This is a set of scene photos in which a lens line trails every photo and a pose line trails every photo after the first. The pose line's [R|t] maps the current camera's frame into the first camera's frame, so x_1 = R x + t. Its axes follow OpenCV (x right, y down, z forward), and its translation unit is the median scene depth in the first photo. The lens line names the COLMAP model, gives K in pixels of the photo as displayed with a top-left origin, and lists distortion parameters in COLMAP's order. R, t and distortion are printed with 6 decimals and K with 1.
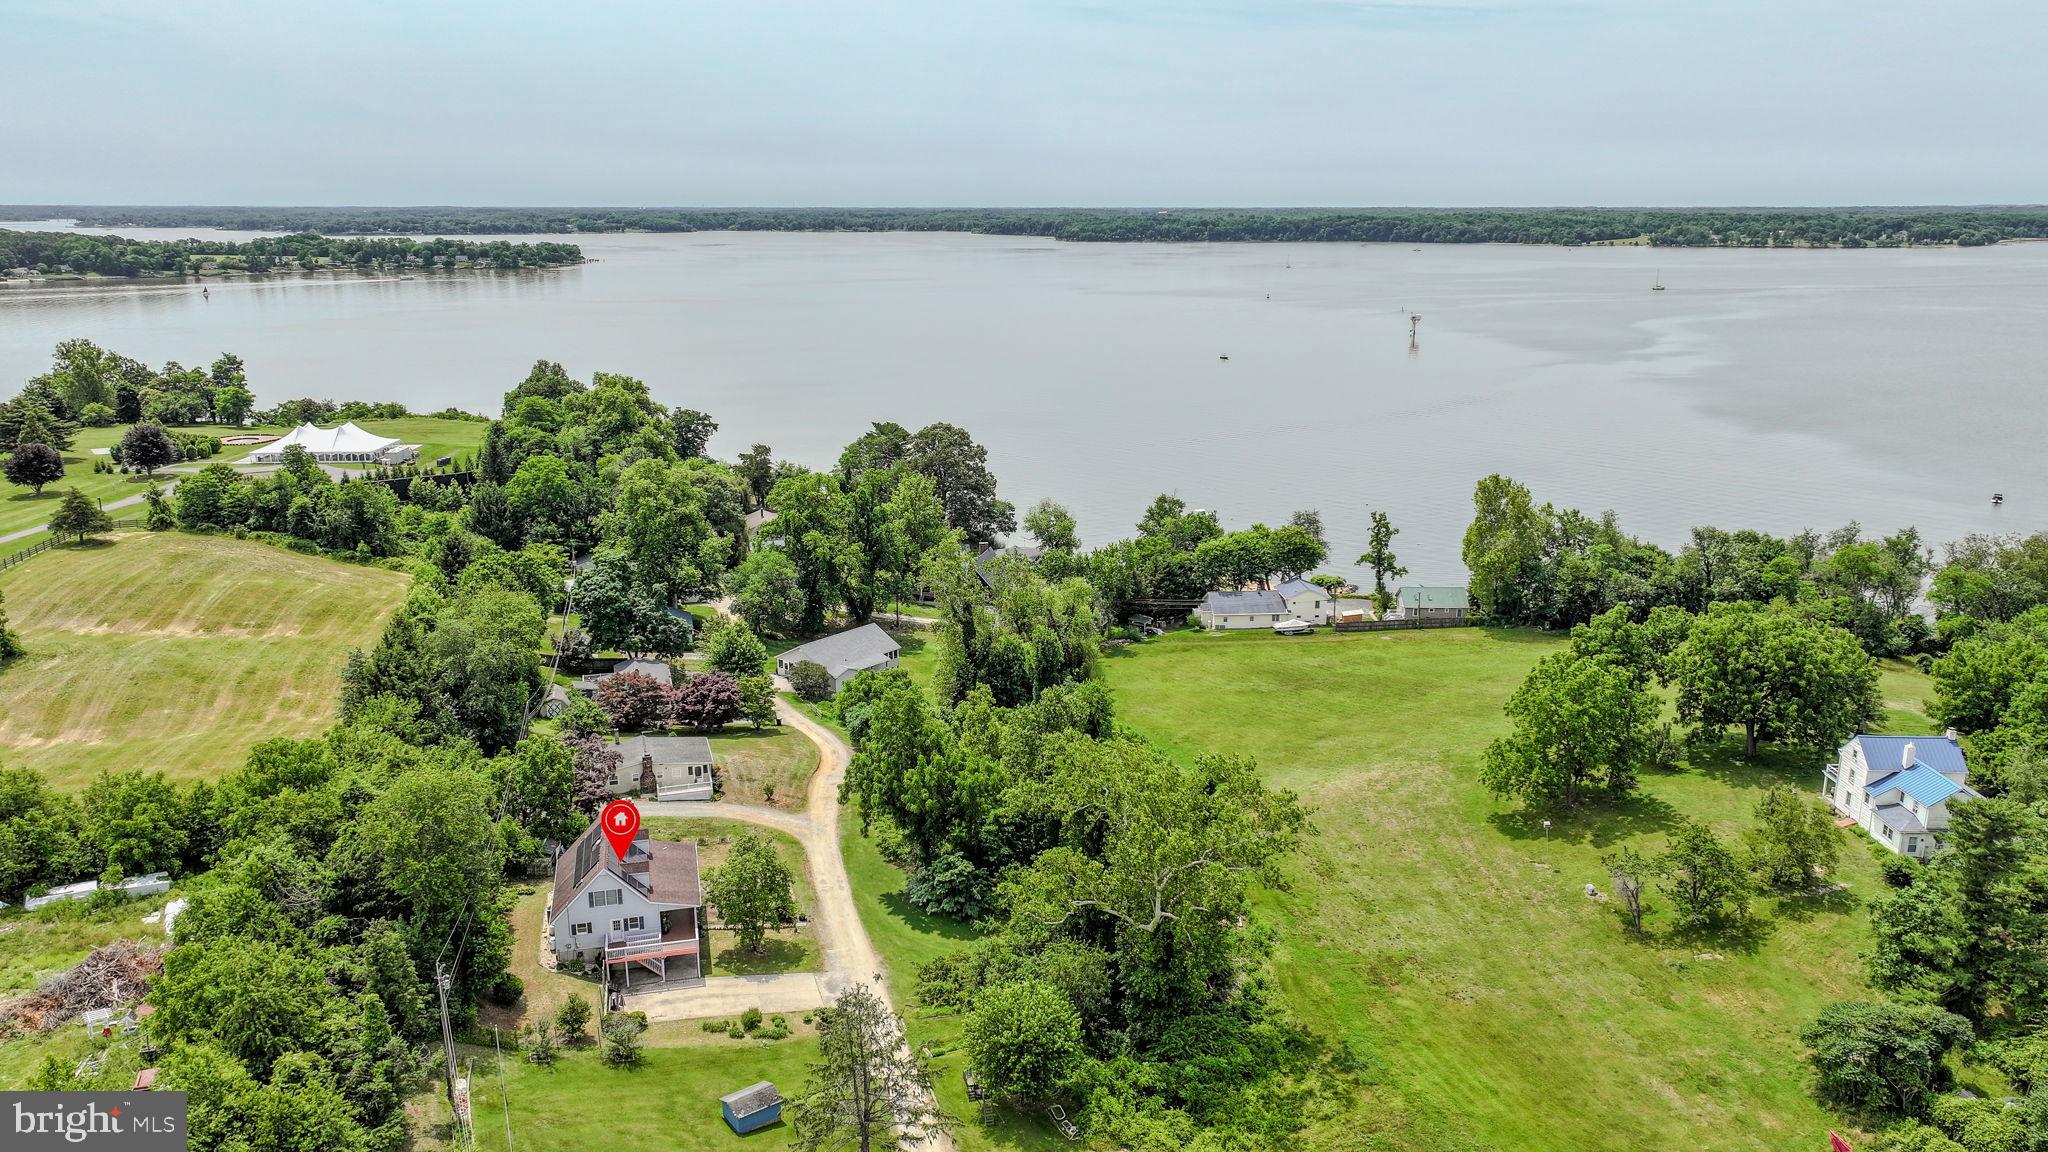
lens RADIAL K [[1430.4, 0, 1024.0], [0, 1430.4, 576.0], [0, 0, 1]] dist [0.006185, 0.005919]
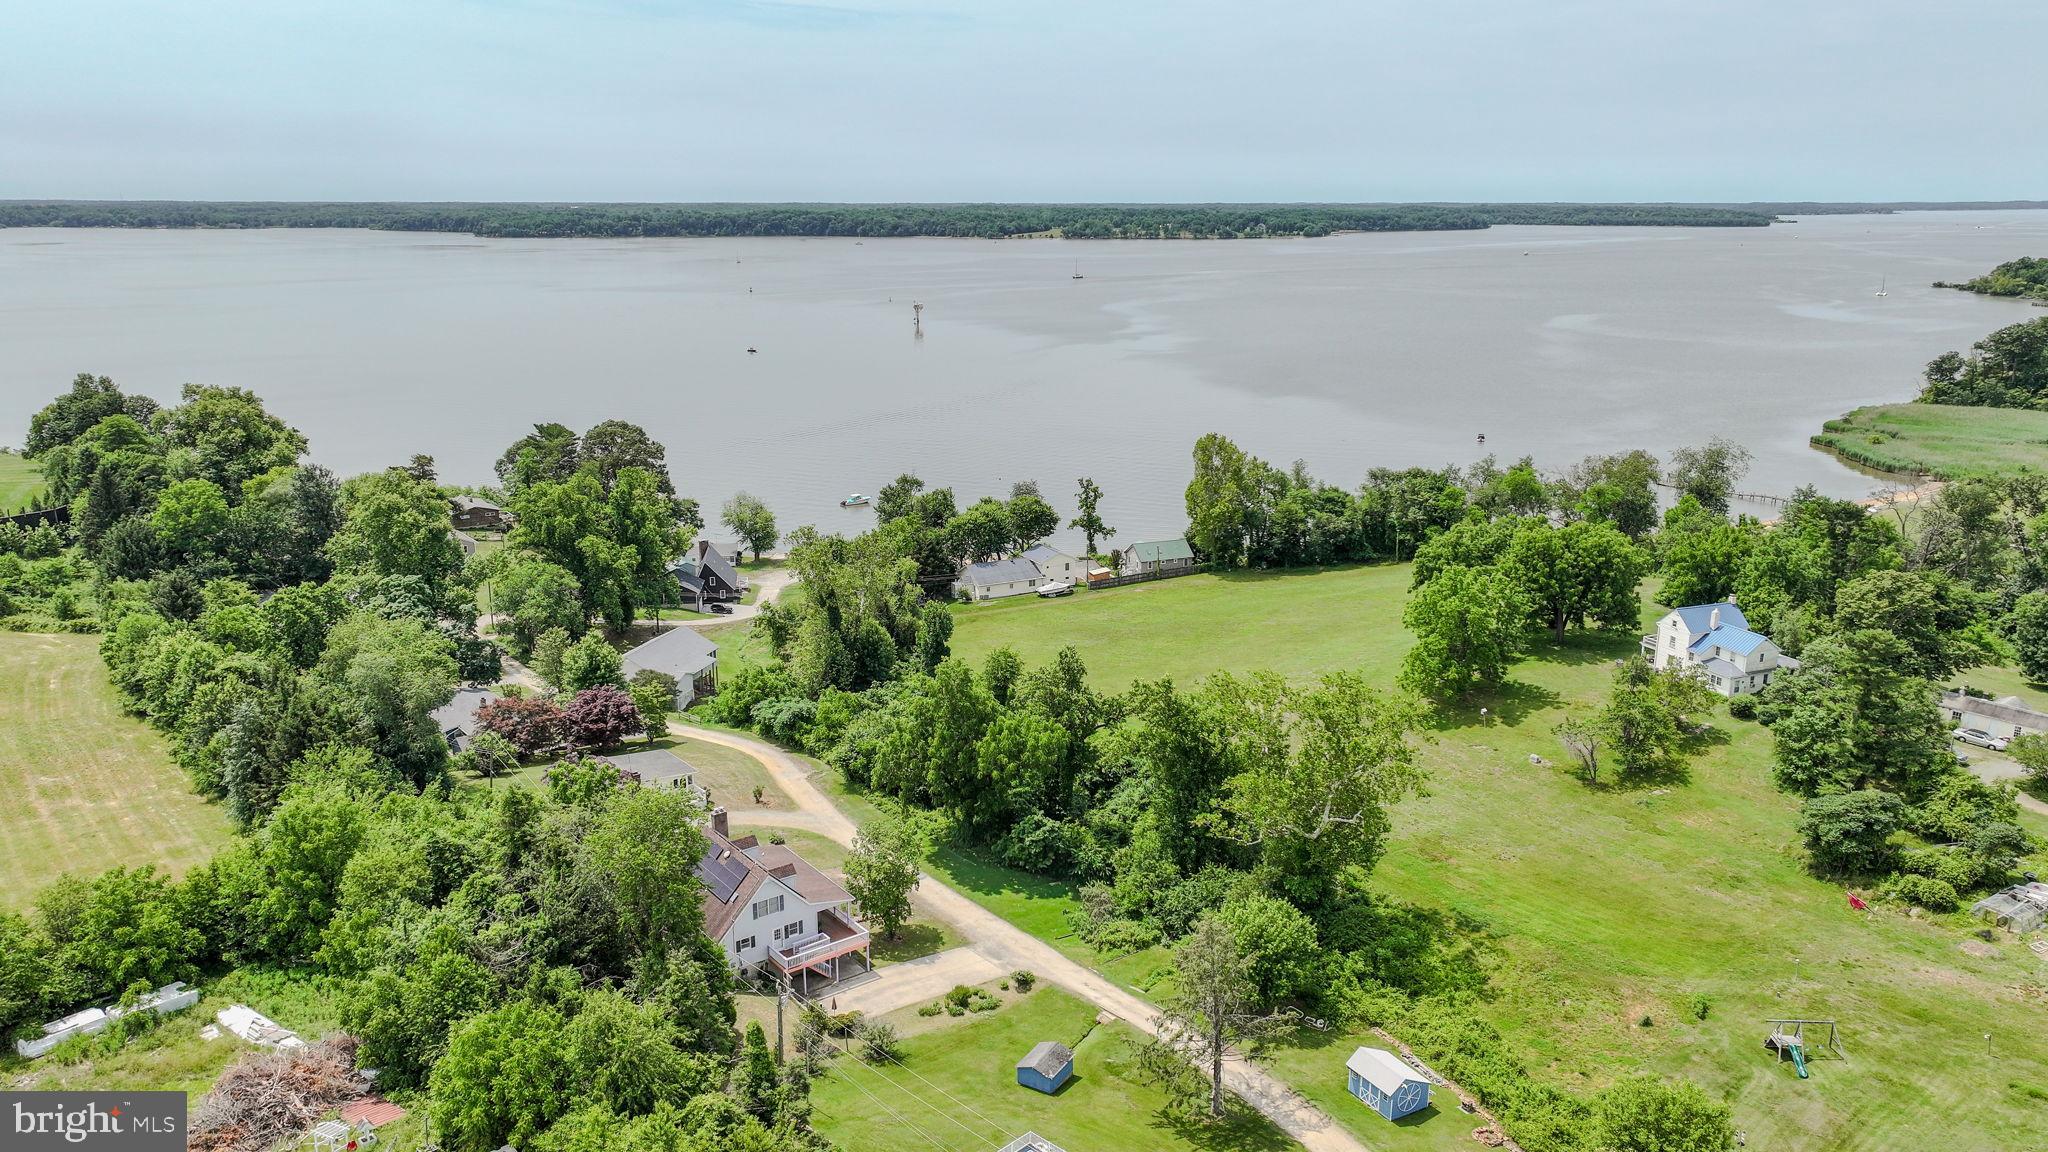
lens RADIAL K [[1430.4, 0, 1024.0], [0, 1430.4, 576.0], [0, 0, 1]] dist [0.006185, 0.005919]
pose [[0.923782, -0.095360, 0.370854, -0.175666], [0.094299, 0.995322, 0.021040, 0.001170], [-0.371126, 0.015535, 0.928453, 0.020847]]
